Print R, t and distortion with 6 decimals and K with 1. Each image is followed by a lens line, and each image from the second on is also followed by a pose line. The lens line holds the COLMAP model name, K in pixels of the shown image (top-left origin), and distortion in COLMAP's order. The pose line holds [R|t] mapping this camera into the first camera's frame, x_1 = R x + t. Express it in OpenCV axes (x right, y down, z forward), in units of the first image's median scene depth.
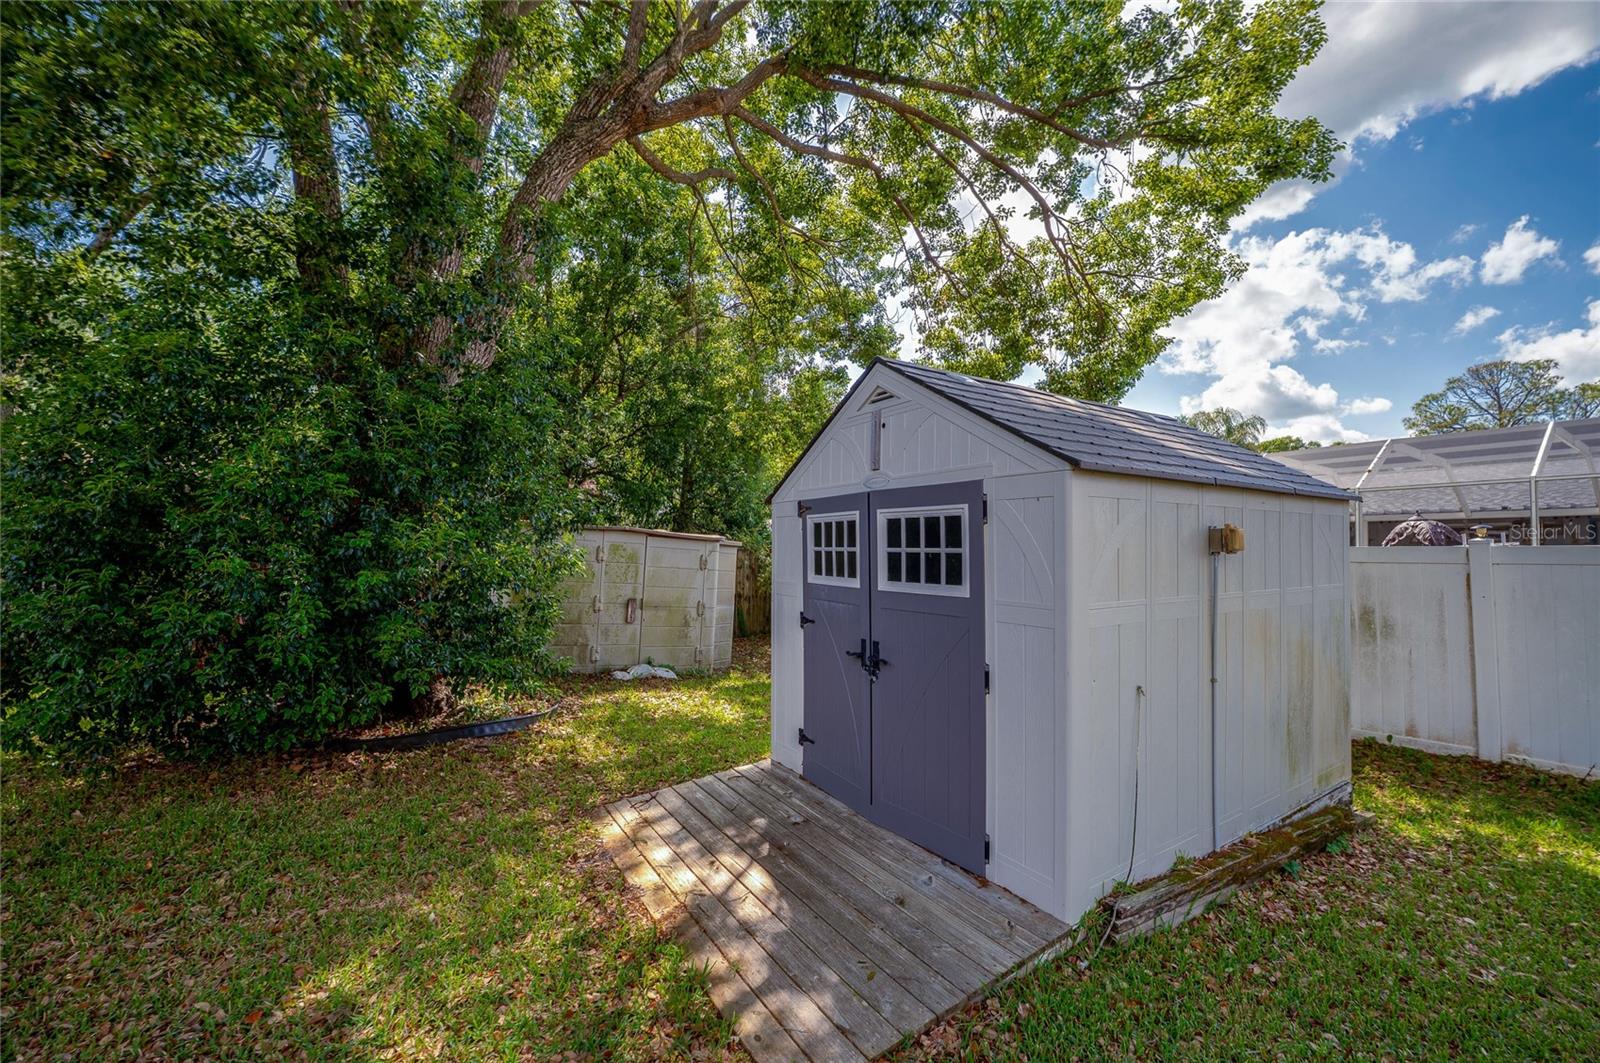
lens RADIAL K [[644.3, 0, 800.0], [0, 644.3, 531.5], [0, 0, 1]] dist [-0.016595, 0.000323]
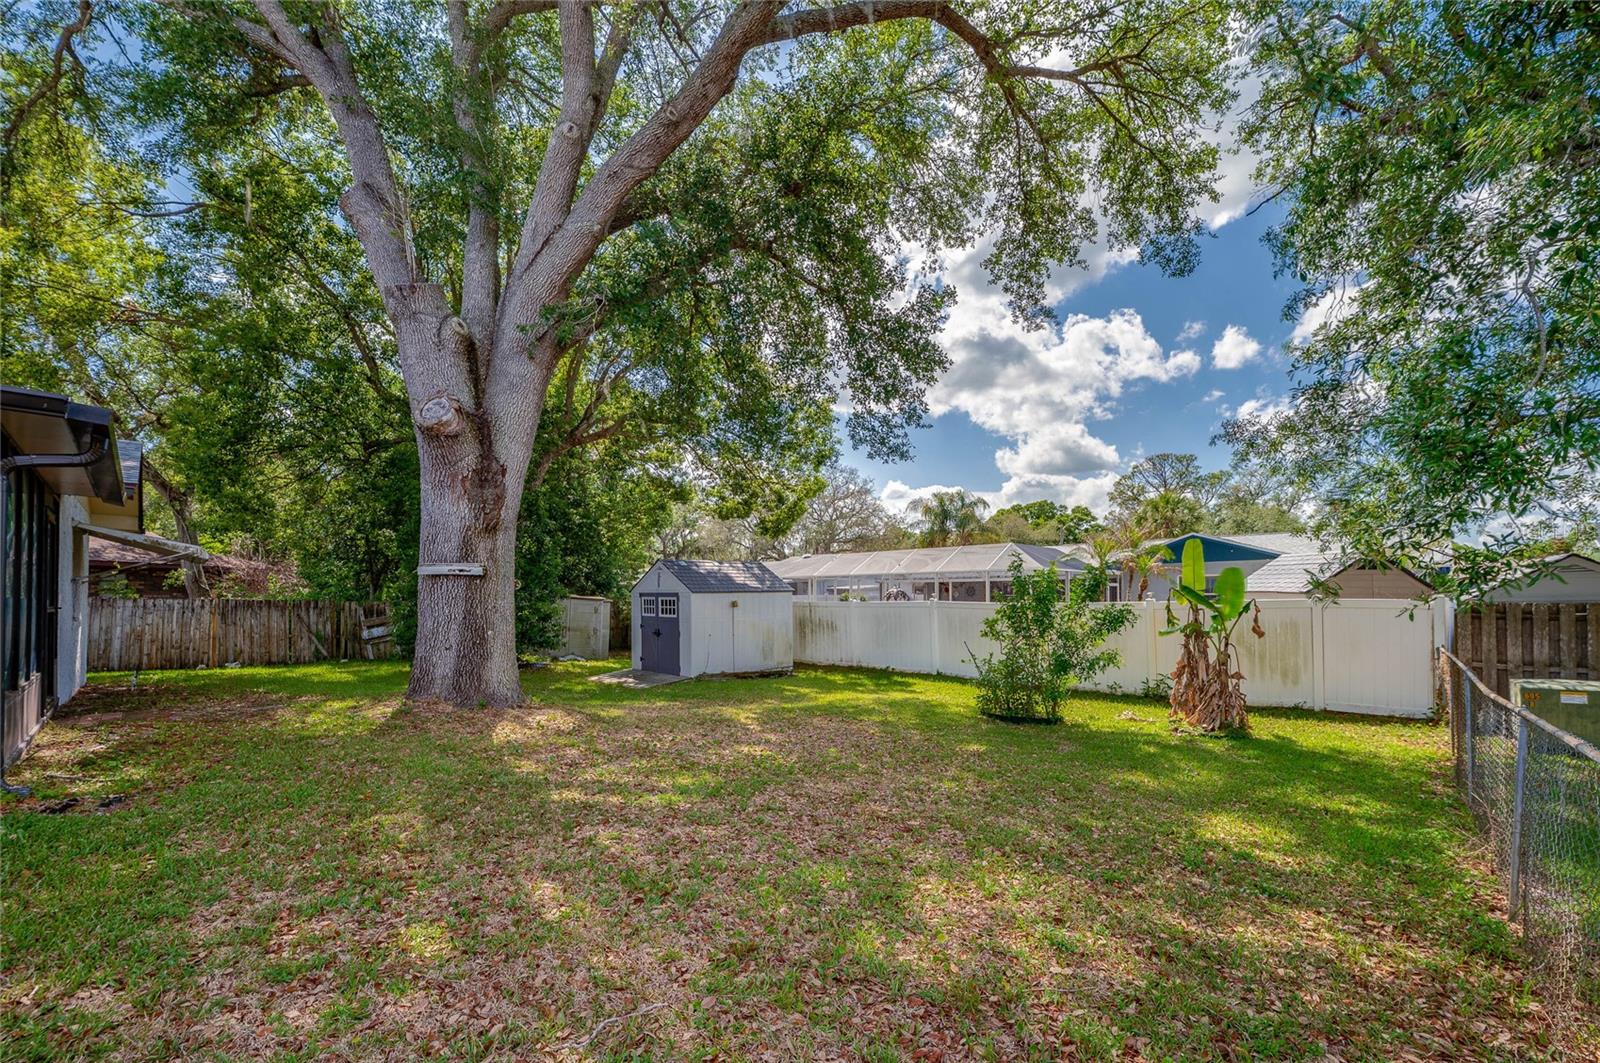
lens RADIAL K [[665.2, 0, 797.7], [0, 665.2, 575.8], [0, 0, 1]] dist [0.000105, 0.000005]
pose [[0.975233, -0.005668, 0.221107, 0.041967], [0.004751, 0.999978, 0.004679, -0.168873], [-0.221128, -0.003513, 0.975238, -3.044858]]
